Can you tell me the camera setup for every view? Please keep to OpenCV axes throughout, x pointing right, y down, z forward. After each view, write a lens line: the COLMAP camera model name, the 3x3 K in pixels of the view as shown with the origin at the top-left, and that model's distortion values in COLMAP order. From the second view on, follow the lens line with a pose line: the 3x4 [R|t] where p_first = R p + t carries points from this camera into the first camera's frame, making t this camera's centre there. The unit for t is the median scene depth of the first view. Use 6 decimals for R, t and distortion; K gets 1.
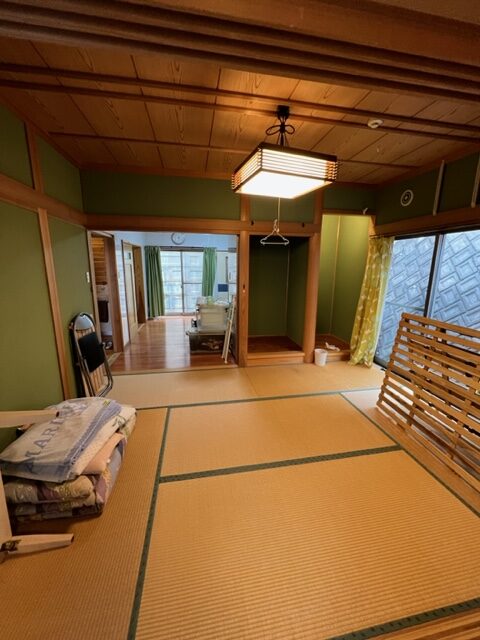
lens RADIAL K [[256.3, 0, 240.1], [0, 256.3, 319.1], [0, 0, 1]] dist [-0.001790, 0.000249]
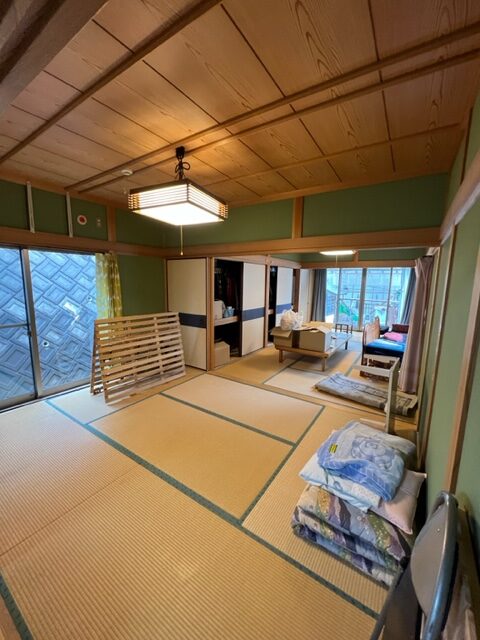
lens RADIAL K [[256.3, 0, 239.0], [0, 256.3, 320.0], [0, 0, 1]] dist [-0.001790, 0.000249]
pose [[-0.713558, -0.129680, 0.688490, -0.644721], [0.117636, 0.946590, 0.300214, -0.297621], [-0.690650, 0.295212, -0.660192, 1.285547]]
